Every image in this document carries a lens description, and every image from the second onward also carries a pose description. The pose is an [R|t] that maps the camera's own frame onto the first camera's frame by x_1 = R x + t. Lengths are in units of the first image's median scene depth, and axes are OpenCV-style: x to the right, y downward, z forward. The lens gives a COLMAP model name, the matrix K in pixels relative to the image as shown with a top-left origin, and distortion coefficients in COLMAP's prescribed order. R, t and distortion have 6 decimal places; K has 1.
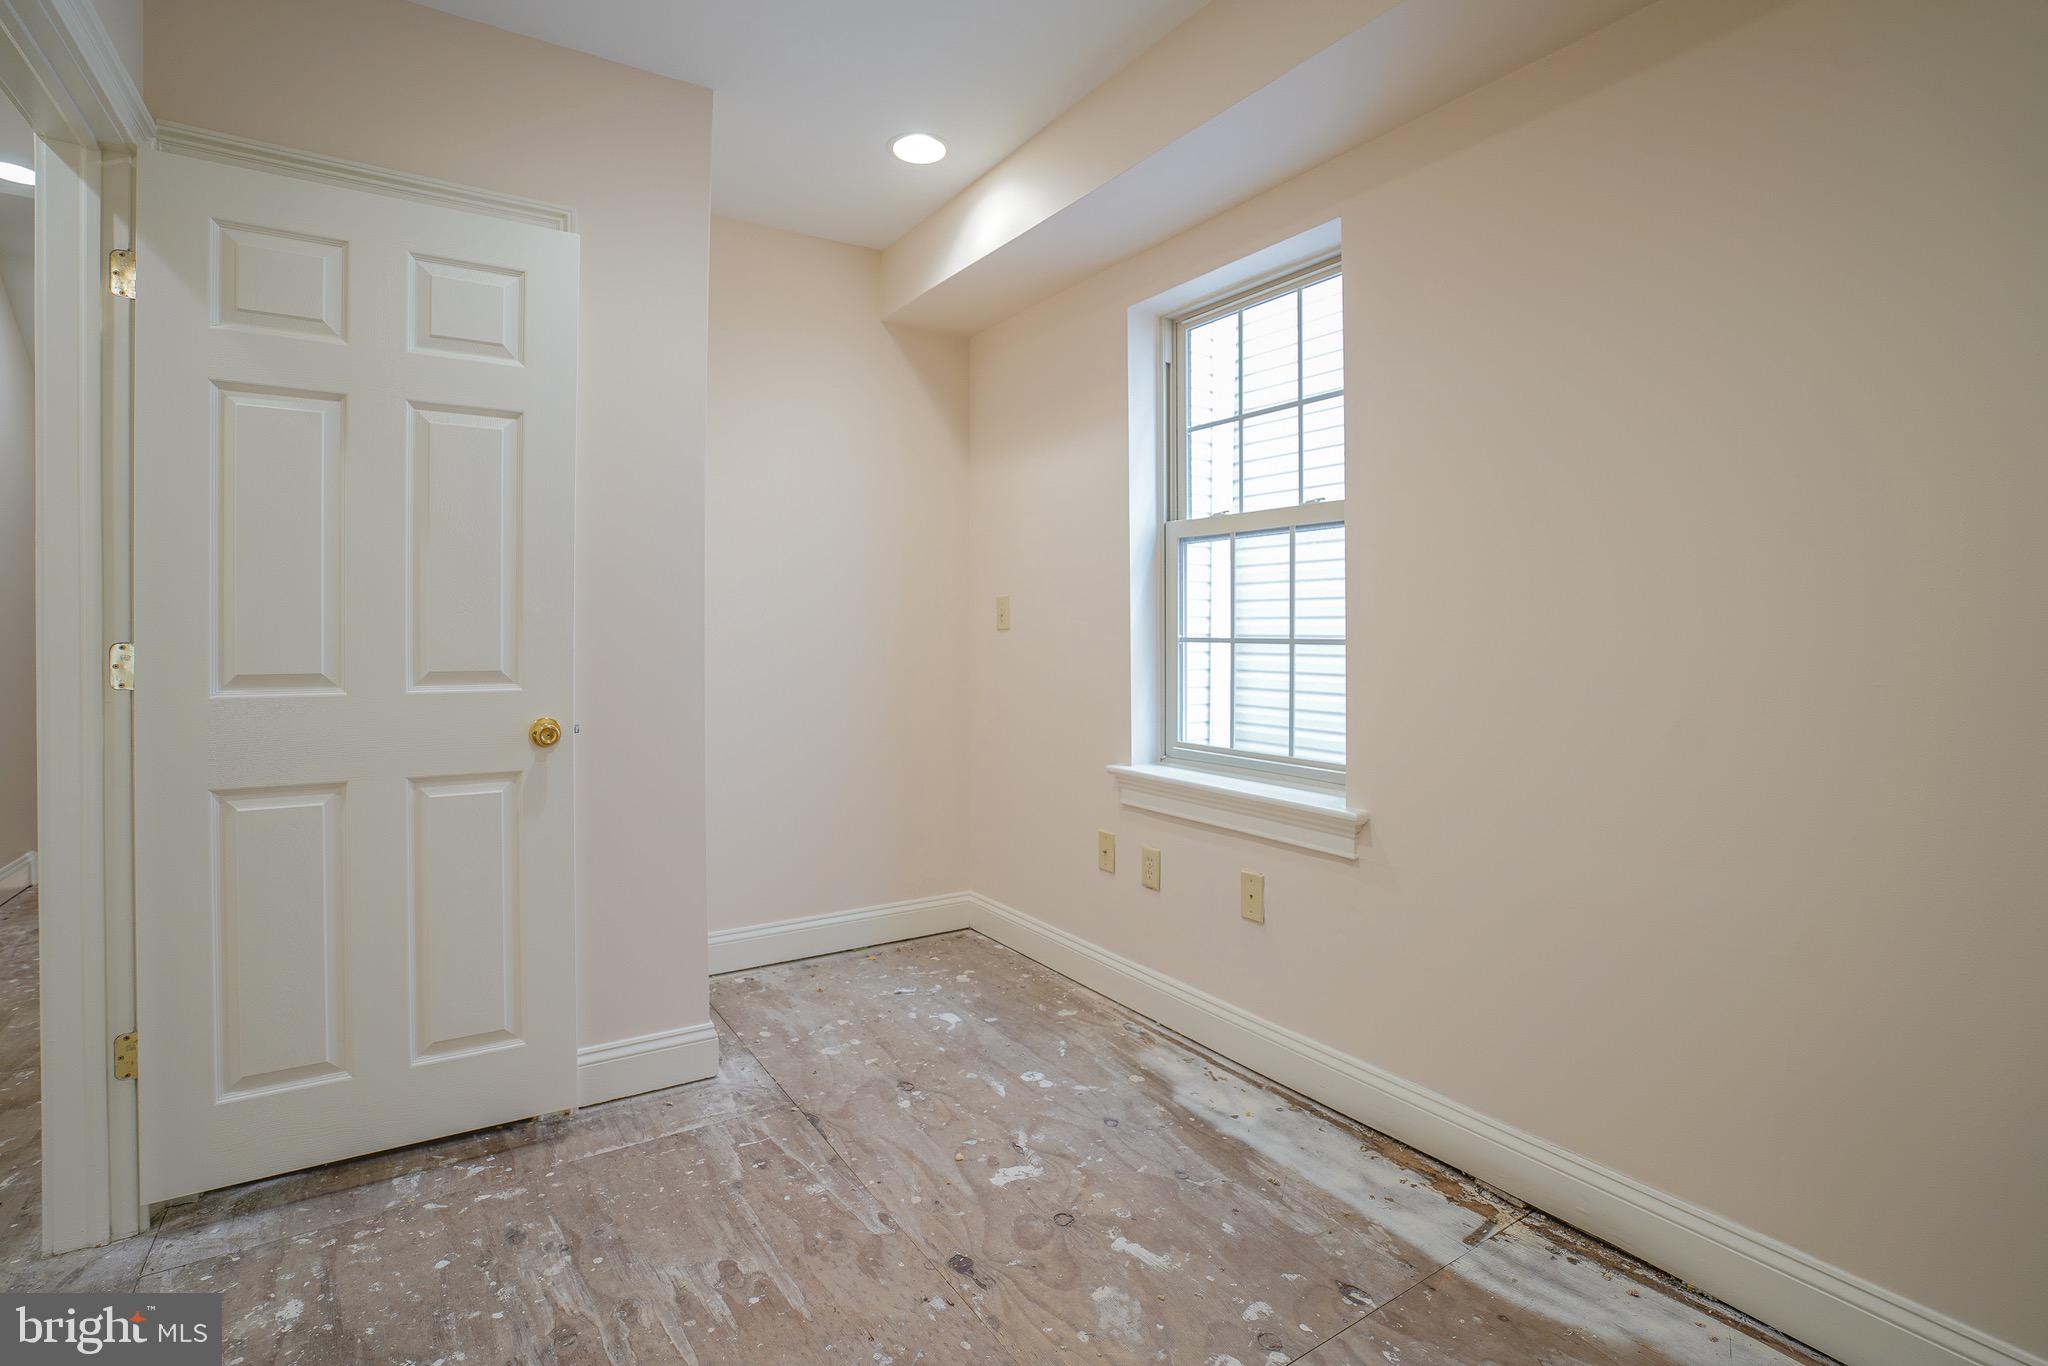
lens RADIAL K [[970.3, 0, 989.1], [0, 970.3, 625.1], [0, 0, 1]] dist [-0.057012, 0.018255]
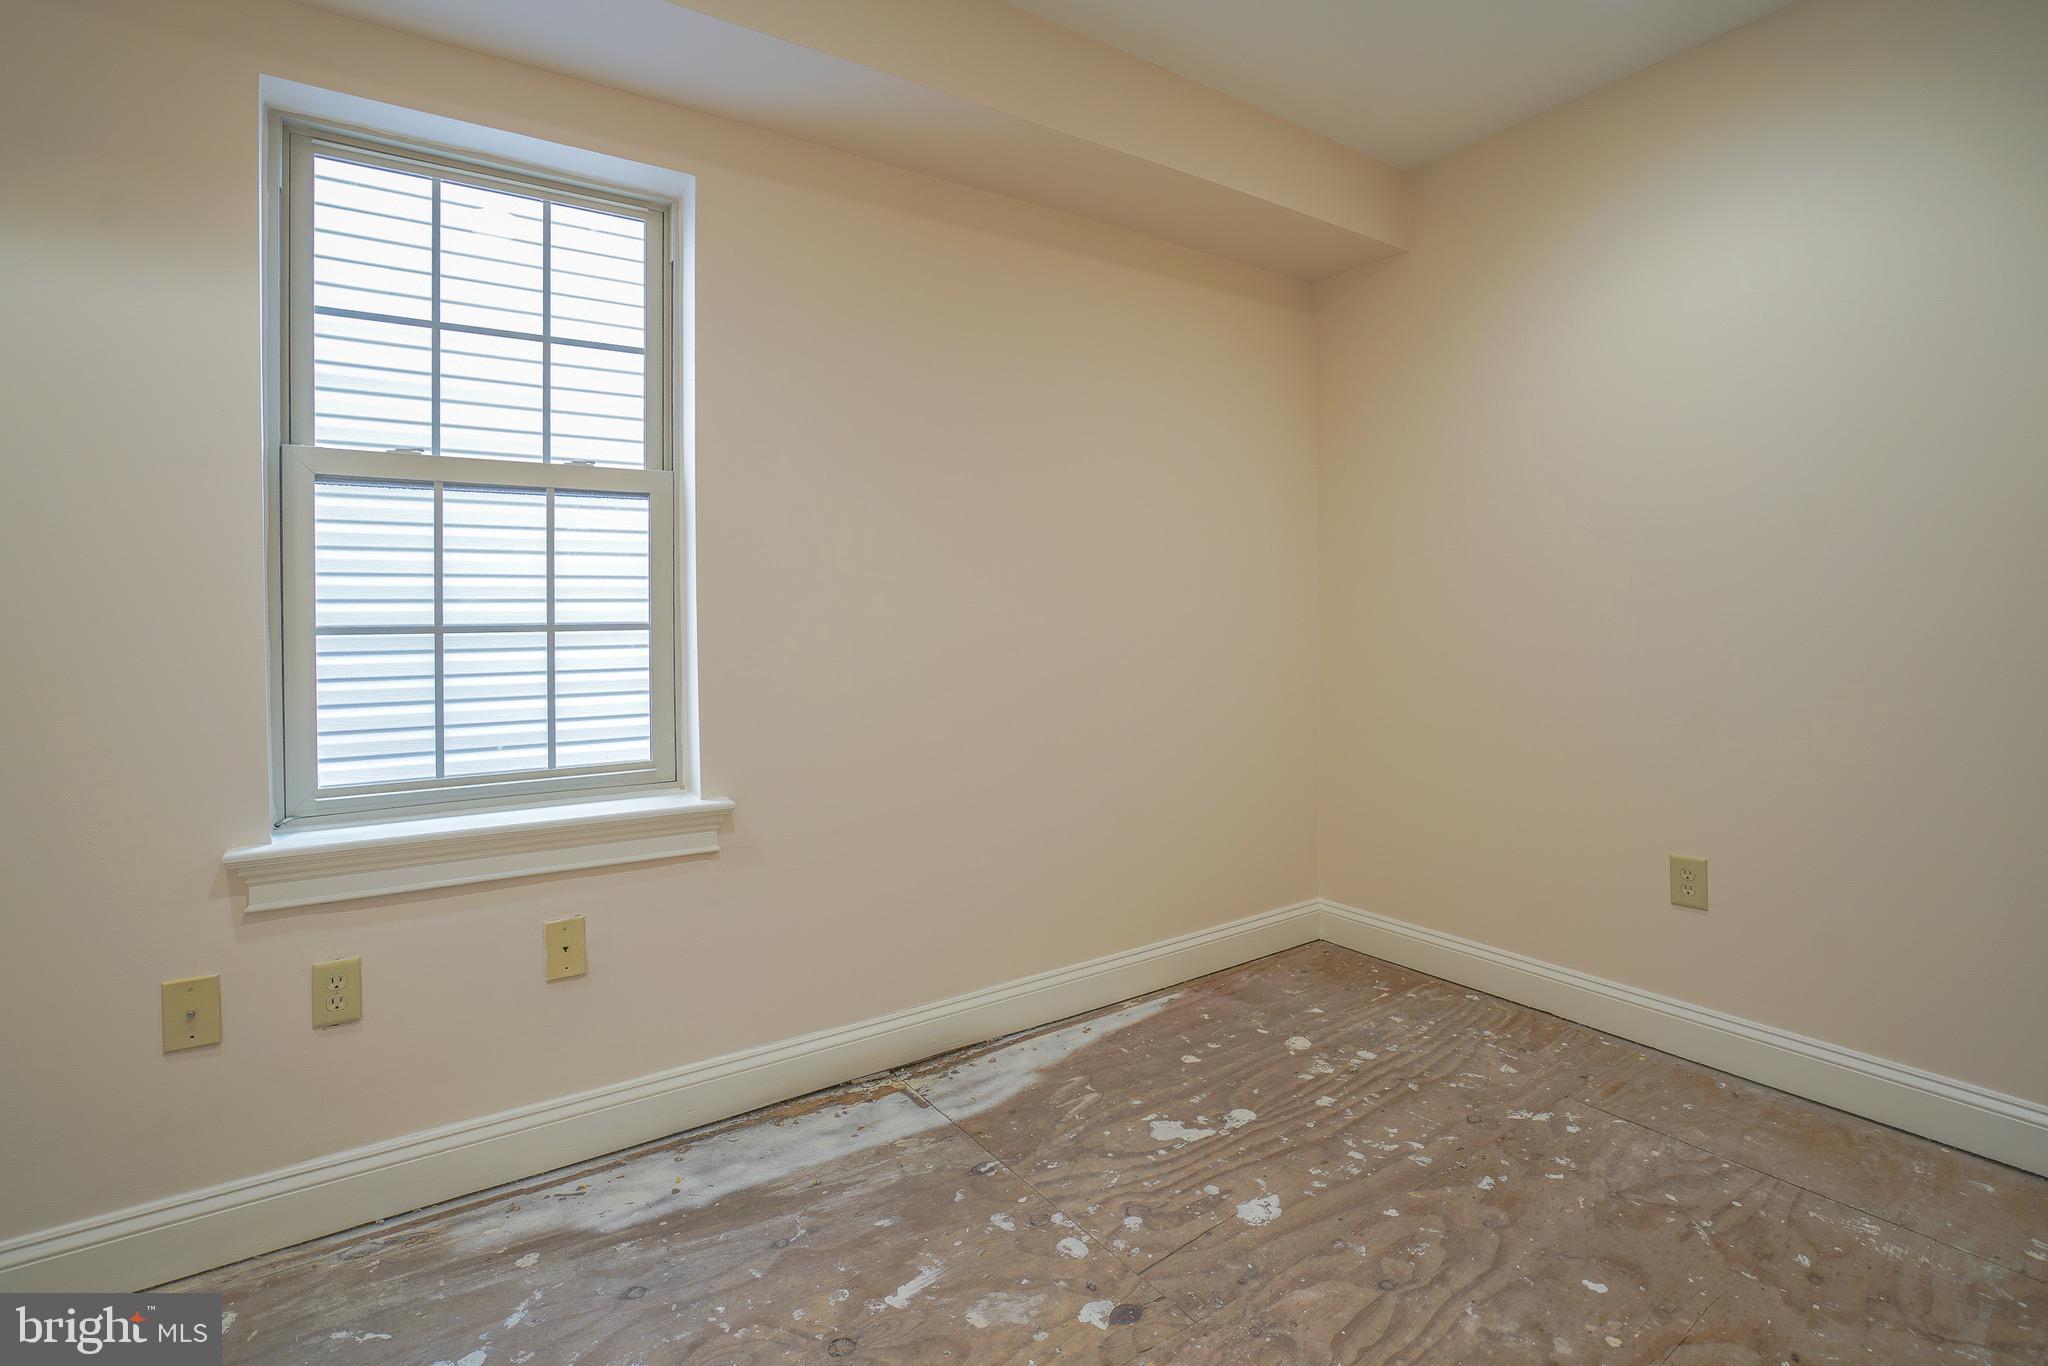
lens RADIAL K [[970.3, 0, 1016.2], [0, 970.3, 634.8], [0, 0, 1]] dist [-0.057012, 0.018255]
pose [[-0.060700, -0.001579, 0.998155, -0.602525], [0.010818, 0.999939, 0.002239, 0.027922], [-0.998097, 0.010934, -0.060679, 0.759933]]
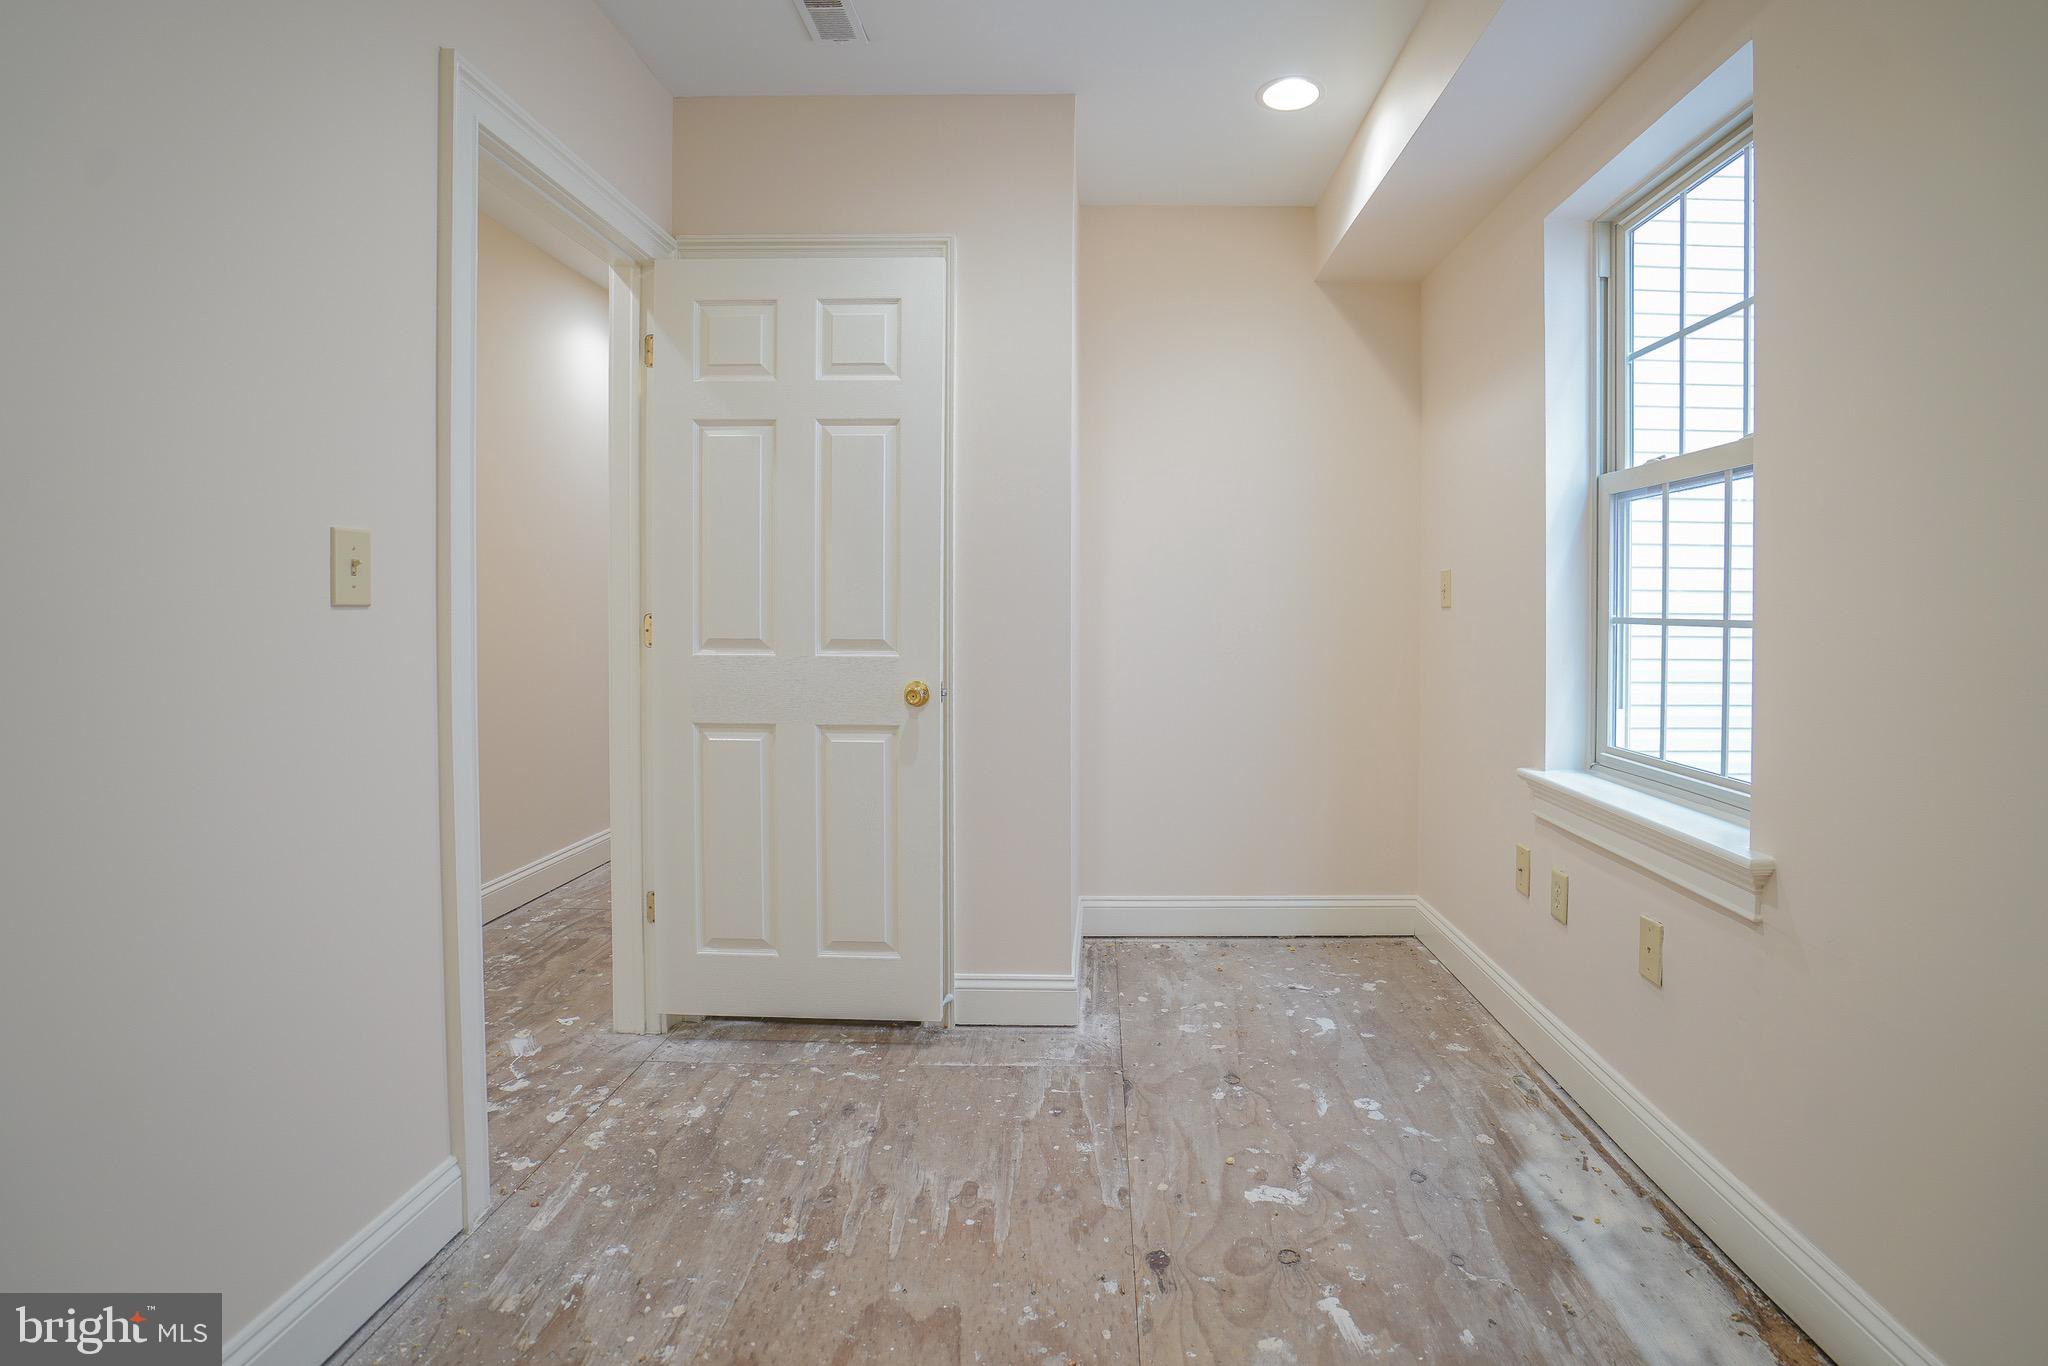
lens RADIAL K [[970.3, 0, 1067.3], [0, 970.3, 623.1], [0, 0, 1]] dist [-0.057012, 0.018255]
pose [[0.837151, 0.010823, -0.546865, 0.330273], [-0.001434, 0.999844, 0.017592, 0.004984], [0.546971, -0.013943, 0.837036, 0.117645]]
